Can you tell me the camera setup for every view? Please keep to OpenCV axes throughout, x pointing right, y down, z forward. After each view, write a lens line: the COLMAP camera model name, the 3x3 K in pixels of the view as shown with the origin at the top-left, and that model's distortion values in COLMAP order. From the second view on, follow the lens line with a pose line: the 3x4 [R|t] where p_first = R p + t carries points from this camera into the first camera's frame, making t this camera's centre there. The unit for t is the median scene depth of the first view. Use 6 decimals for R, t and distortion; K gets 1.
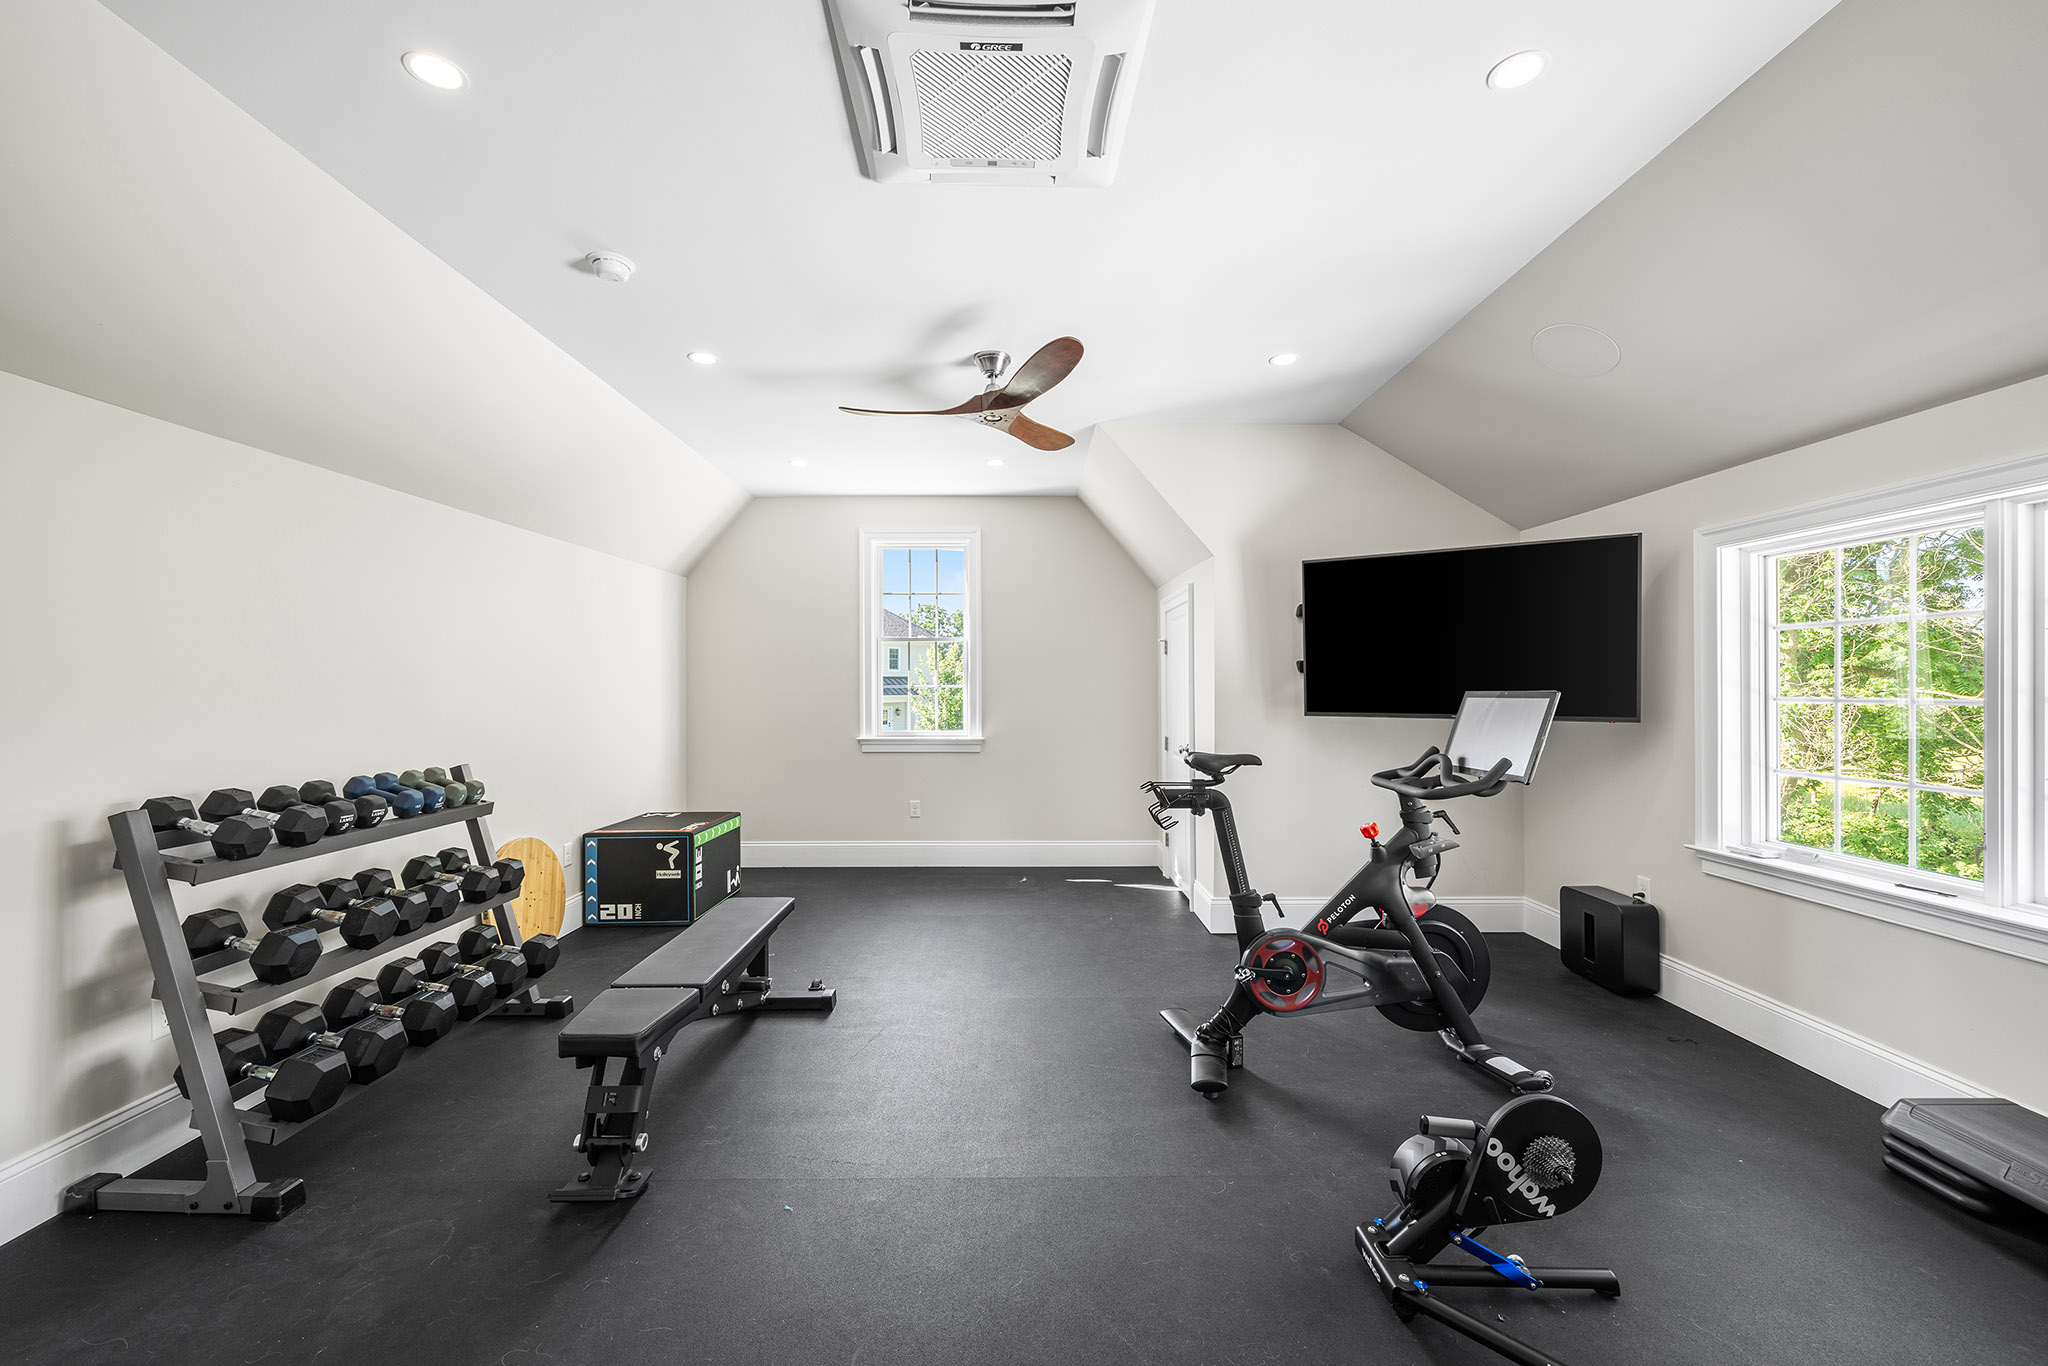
lens RADIAL K [[779.5, 0, 1025.9], [0, 779.5, 683.0], [0, 0, 1]] dist [-0.000050, 0.000000]
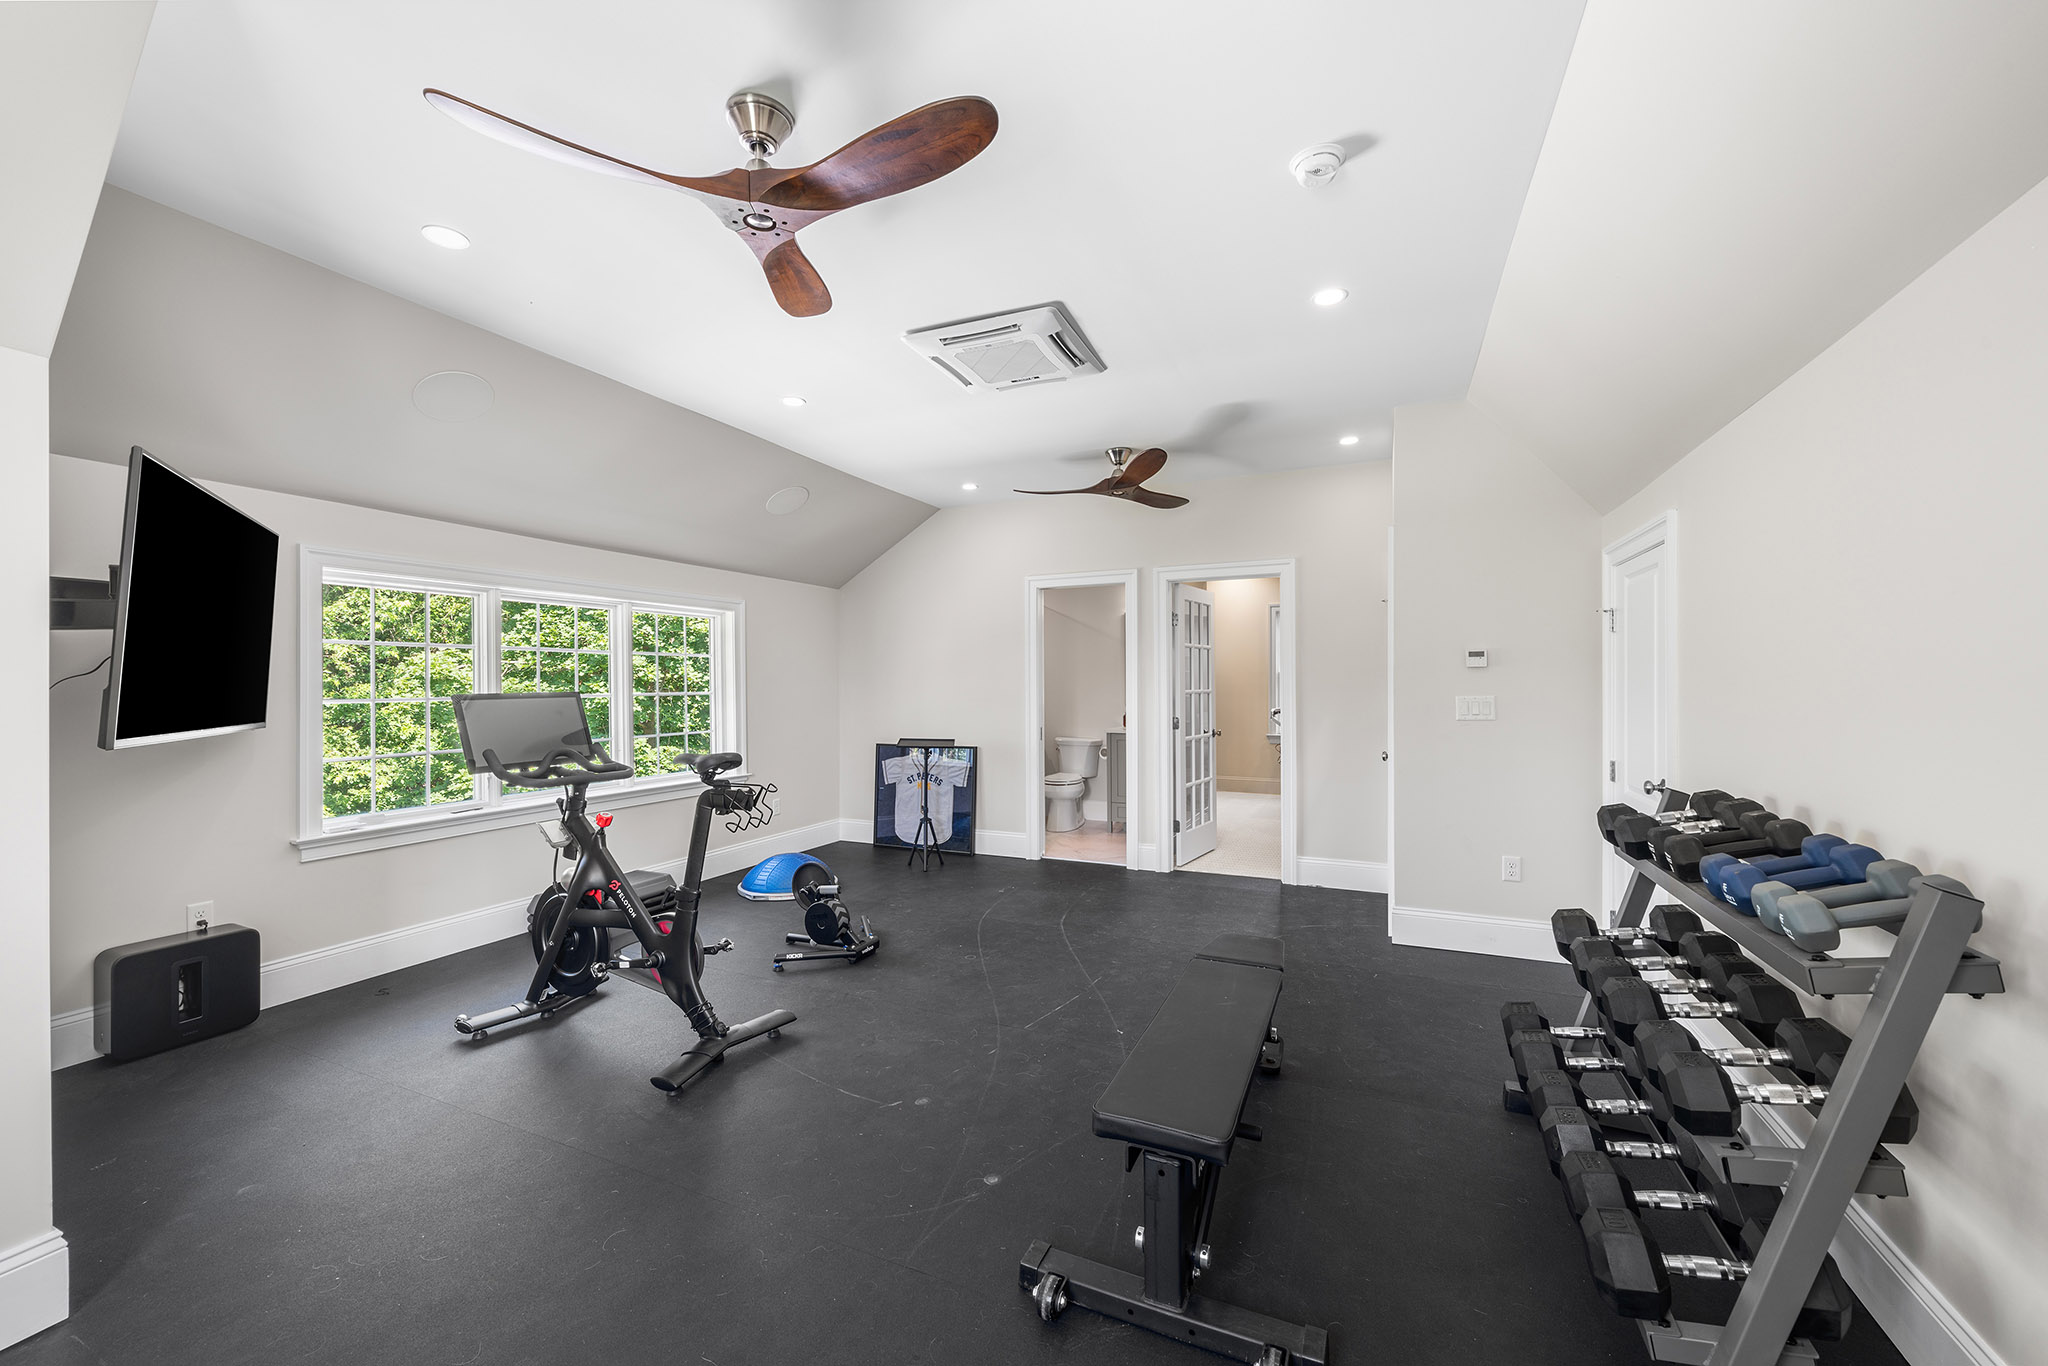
lens RADIAL K [[779.5, 0, 1029.1], [0, 779.5, 682.1], [0, 0, 1]] dist [-0.000050, 0.000000]
pose [[-0.908363, 0.009414, 0.418077, -0.482342], [0.010264, 0.999947, -0.000217, 0.003943], [-0.418057, 0.004094, -0.908411, 1.494919]]
